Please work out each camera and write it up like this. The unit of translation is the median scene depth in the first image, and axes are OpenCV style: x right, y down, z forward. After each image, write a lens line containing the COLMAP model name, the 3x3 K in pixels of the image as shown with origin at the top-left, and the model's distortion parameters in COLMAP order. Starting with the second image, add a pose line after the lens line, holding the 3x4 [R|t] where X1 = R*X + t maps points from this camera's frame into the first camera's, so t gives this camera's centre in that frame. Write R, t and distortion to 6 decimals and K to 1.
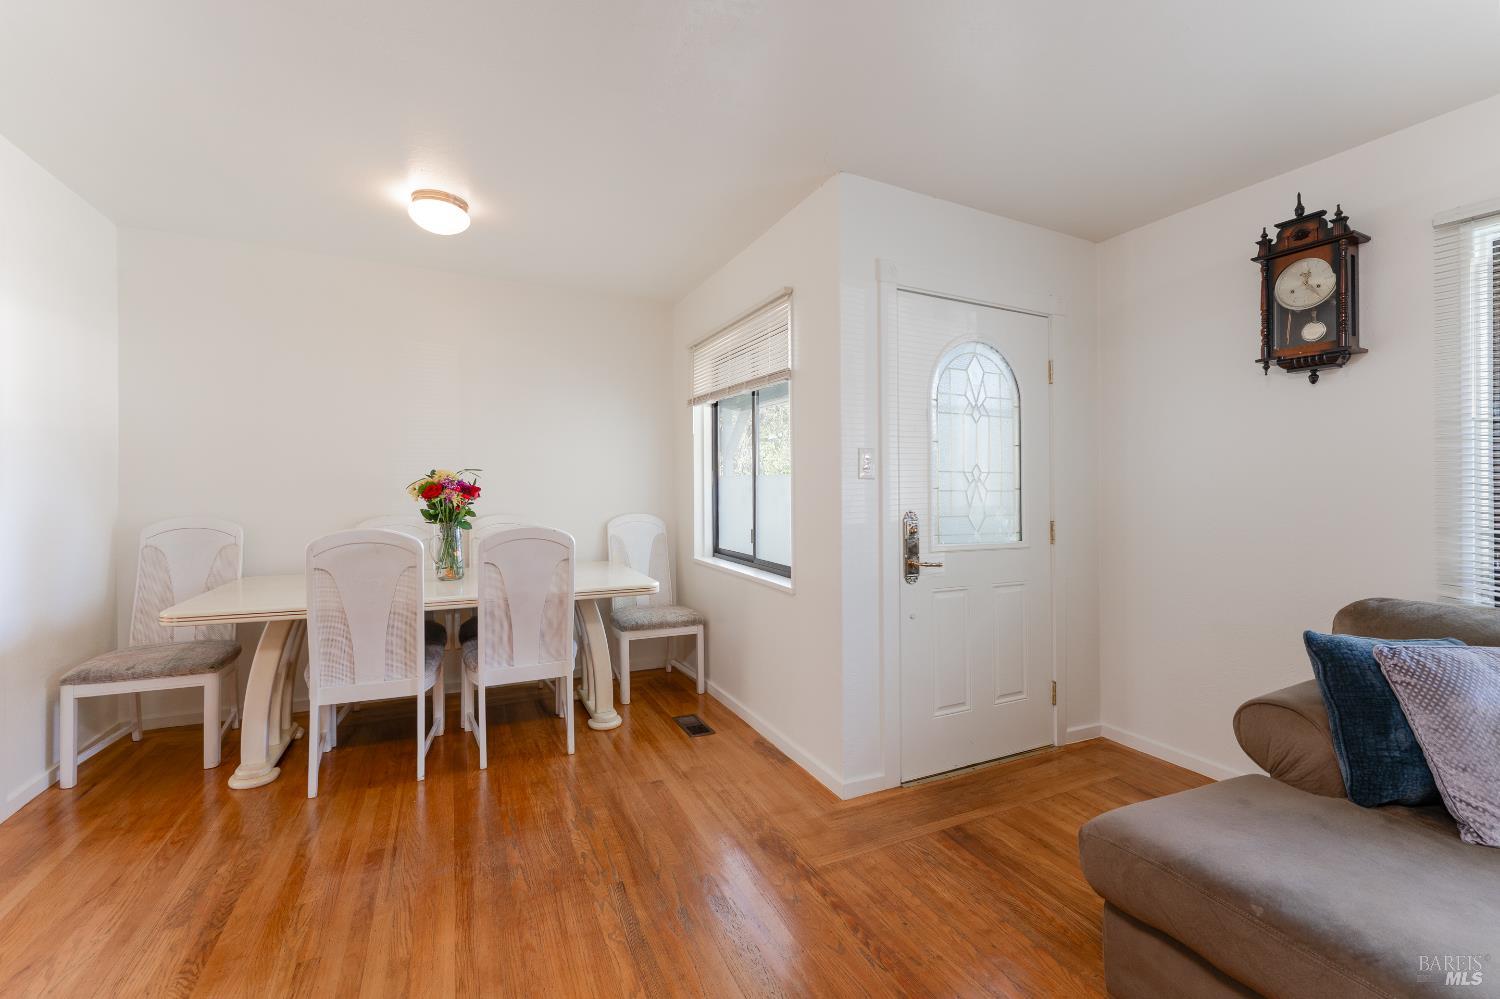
lens RADIAL K [[621.6, 0, 754.6], [0, 621.6, 495.3], [0, 0, 1]] dist [-0.003703, -0.000456]
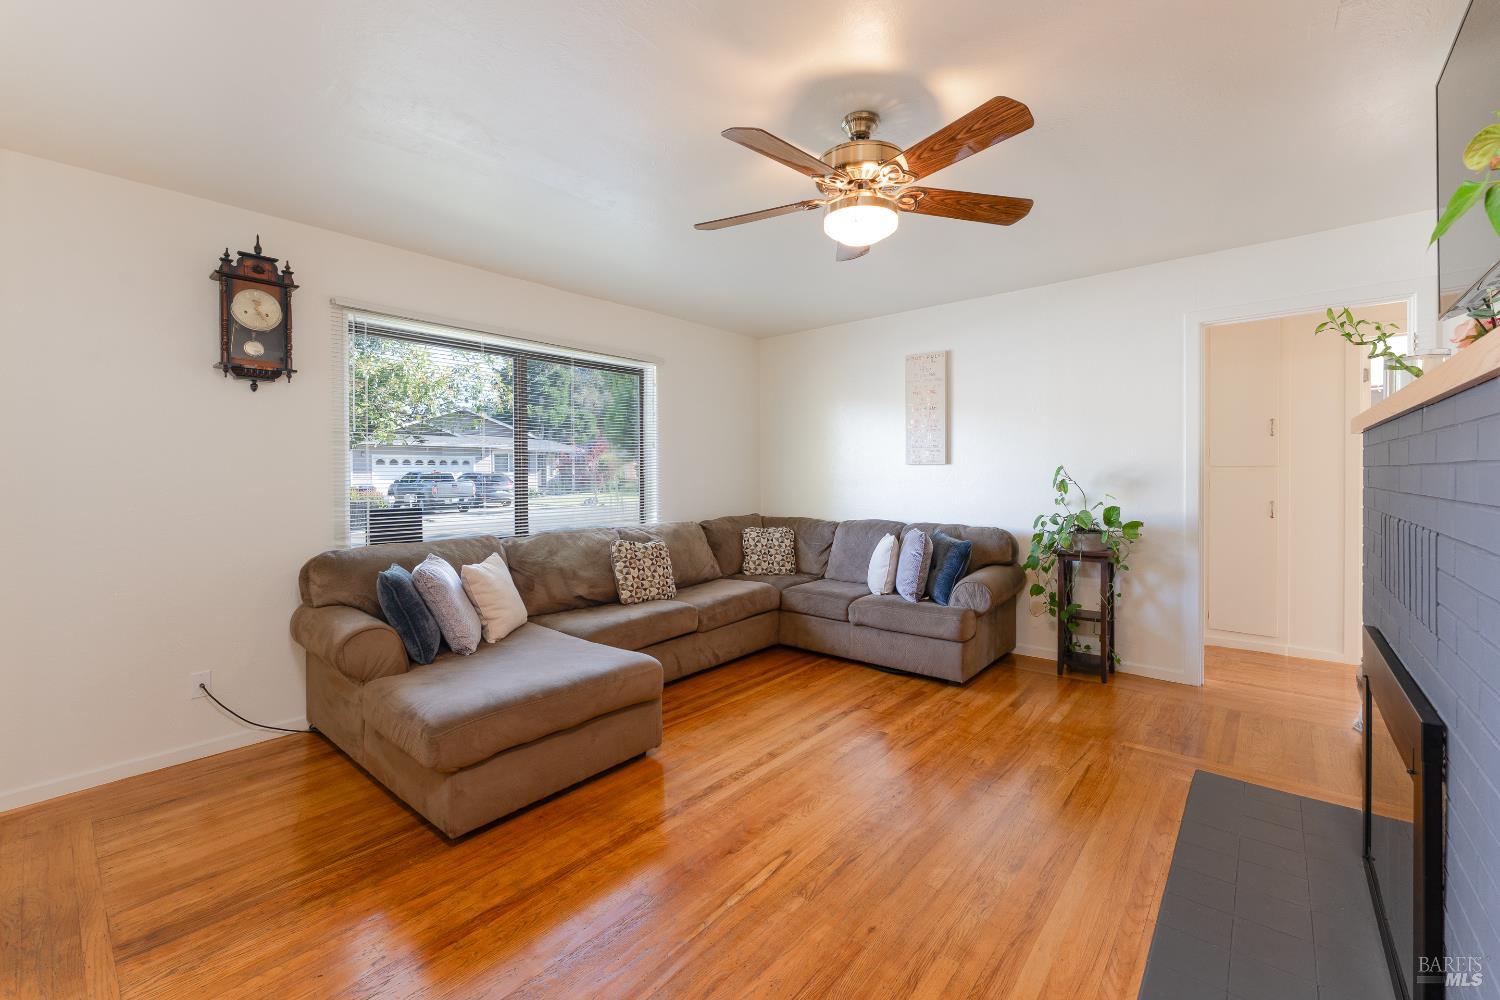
lens RADIAL K [[620.9, 0, 751.1], [0, 620.9, 473.4], [0, 0, 1]] dist [-0.000428, -0.000006]
pose [[-0.401764, -0.011787, 0.915667, -0.631005], [0.009849, 0.999804, 0.017191, -0.028465], [-0.915690, 0.015925, -0.401569, 0.598517]]
